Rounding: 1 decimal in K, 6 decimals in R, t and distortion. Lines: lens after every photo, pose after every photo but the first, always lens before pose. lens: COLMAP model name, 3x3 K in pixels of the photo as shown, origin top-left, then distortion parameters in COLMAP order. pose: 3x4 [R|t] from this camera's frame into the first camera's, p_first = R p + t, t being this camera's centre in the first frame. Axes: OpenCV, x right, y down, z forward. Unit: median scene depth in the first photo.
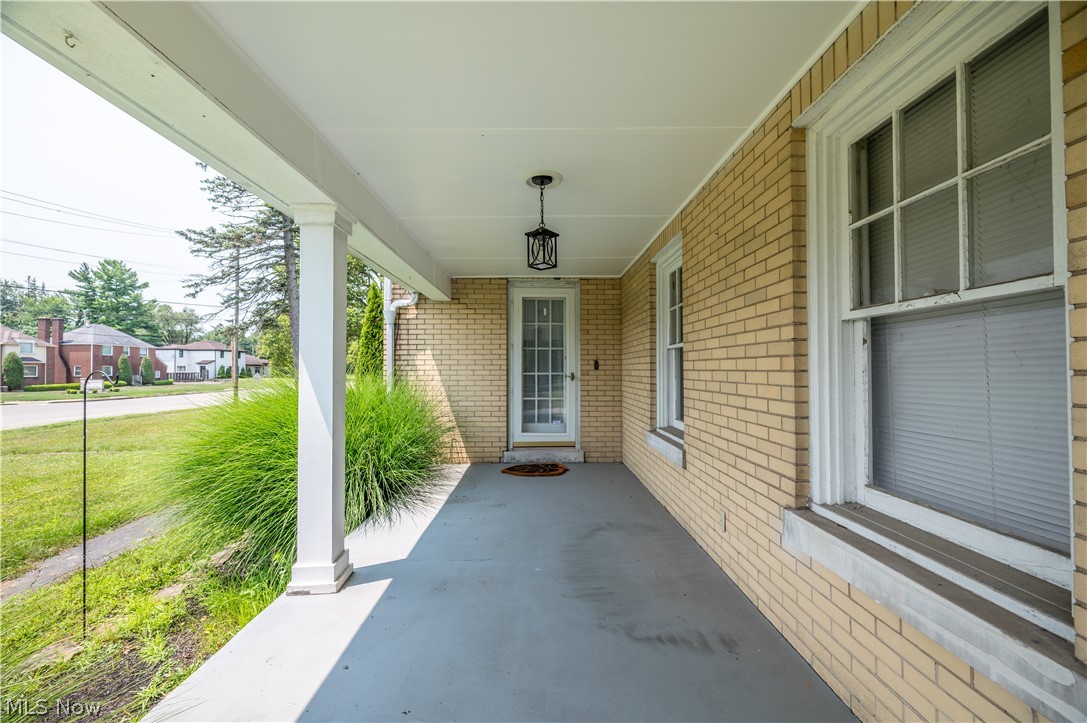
lens RADIAL K [[437.2, 0, 540.5], [0, 437.2, 360.5], [0, 0, 1]] dist [0.000712, 0.000263]
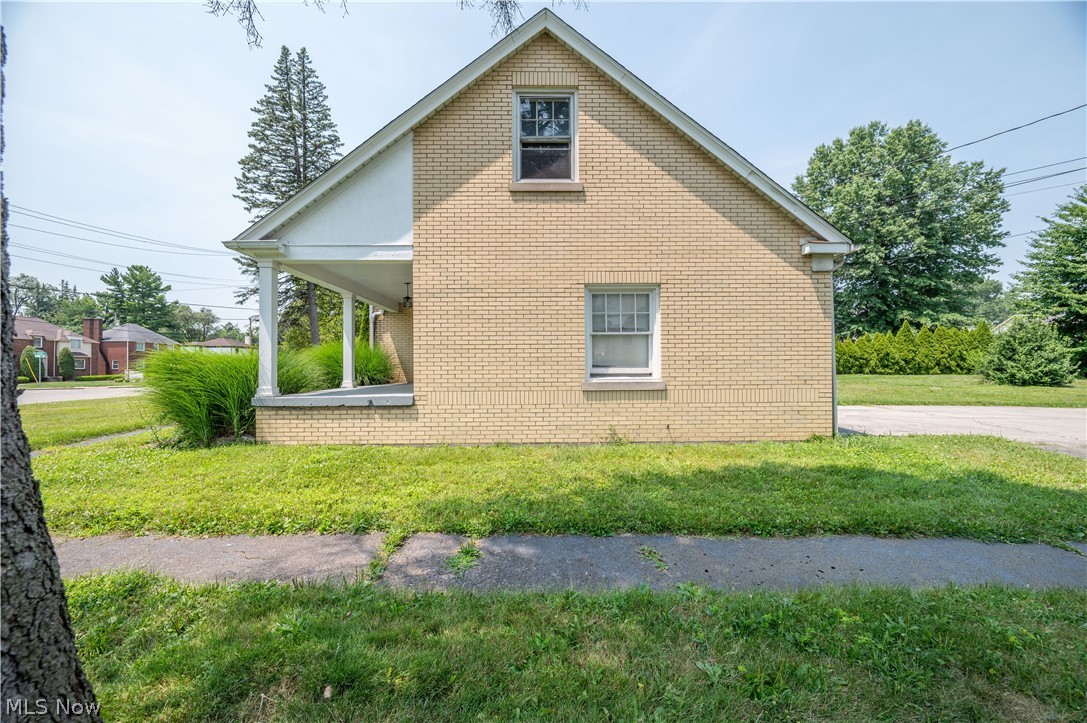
lens RADIAL K [[437.2, 0, 540.5], [0, 437.2, 360.5], [0, 0, 1]] dist [0.000712, 0.000263]
pose [[0.999985, -0.003428, -0.004367, 0.052547], [0.003451, 0.999980, 0.005243, 0.010411], [0.004349, -0.005258, 0.999977, -0.124745]]
